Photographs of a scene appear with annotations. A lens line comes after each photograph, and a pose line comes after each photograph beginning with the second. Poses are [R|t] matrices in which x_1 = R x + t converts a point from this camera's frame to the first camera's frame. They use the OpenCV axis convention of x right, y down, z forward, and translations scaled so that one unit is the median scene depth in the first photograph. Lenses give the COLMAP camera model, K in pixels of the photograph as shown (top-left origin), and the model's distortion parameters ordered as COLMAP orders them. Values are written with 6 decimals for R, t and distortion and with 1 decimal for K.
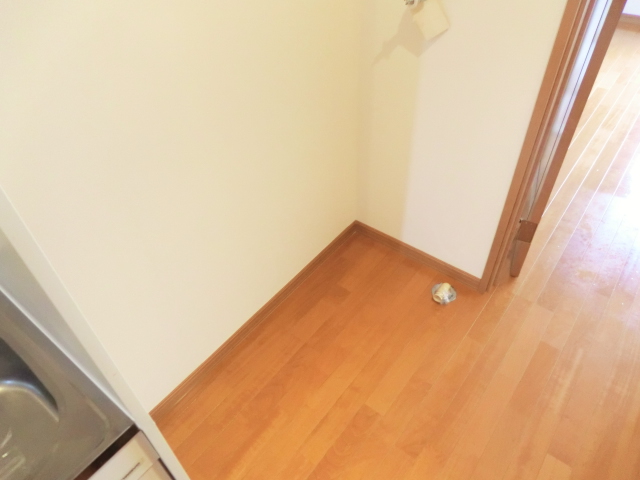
lens RADIAL K [[460.2, 0, 321.4], [0, 460.2, 241.4], [0, 0, 1]] dist [-0.071893, 0.063677]
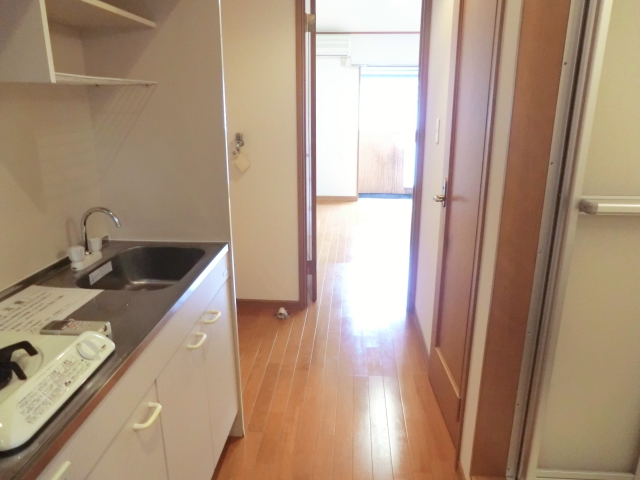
lens RADIAL K [[460.2, 0, 326.5], [0, 460.2, 238.3], [0, 0, 1]] dist [-0.071893, 0.063677]
pose [[0.820321, -0.134783, 0.555794, -0.537367], [0.377670, 0.857454, -0.349482, 0.572350], [-0.429464, 0.496594, 0.754291, -0.502701]]
